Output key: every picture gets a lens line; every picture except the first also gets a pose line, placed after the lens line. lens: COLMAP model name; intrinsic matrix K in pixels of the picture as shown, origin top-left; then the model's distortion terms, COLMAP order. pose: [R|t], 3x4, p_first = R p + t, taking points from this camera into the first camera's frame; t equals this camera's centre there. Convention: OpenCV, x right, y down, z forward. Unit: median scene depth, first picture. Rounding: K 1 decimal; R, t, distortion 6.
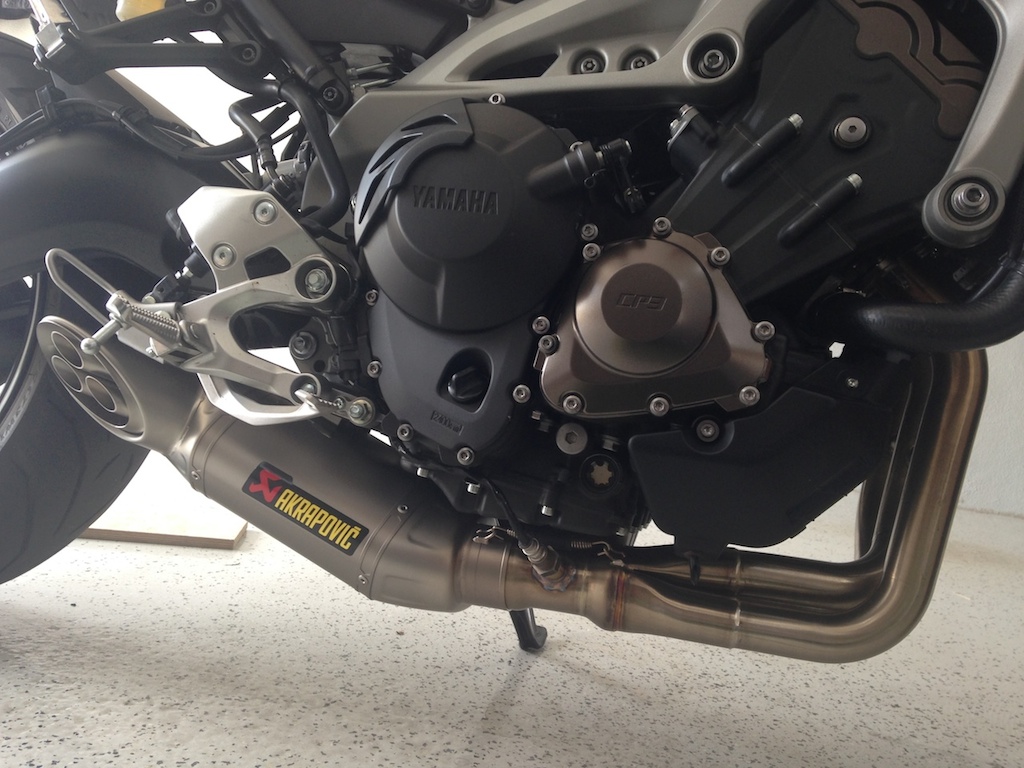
lens RADIAL K [[889.5, 0, 512.0], [0, 889.5, 384.0], [0, 0, 1]] dist [0.199872, -0.286205]
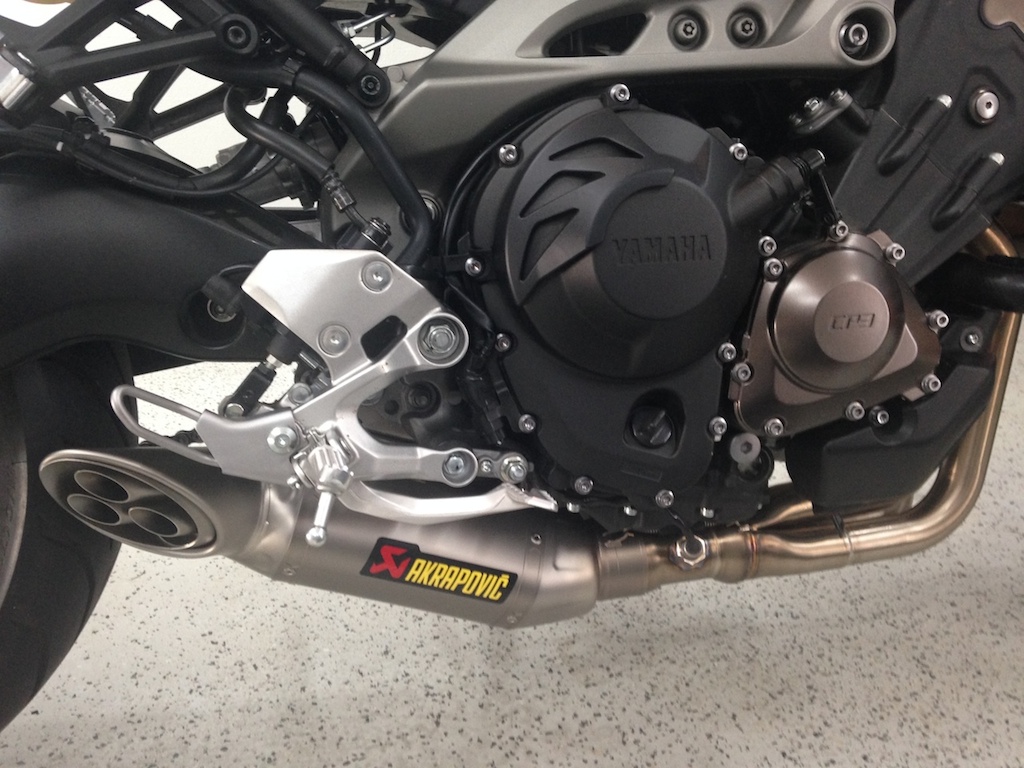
lens RADIAL K [[889.5, 0, 512.0], [0, 889.5, 384.0], [0, 0, 1]] dist [0.199872, -0.286205]
pose [[0.888506, -0.254128, 0.382069, -0.464893], [0.140788, 0.943454, 0.300123, -0.301735], [-0.436734, -0.212871, 0.874042, 0.224744]]
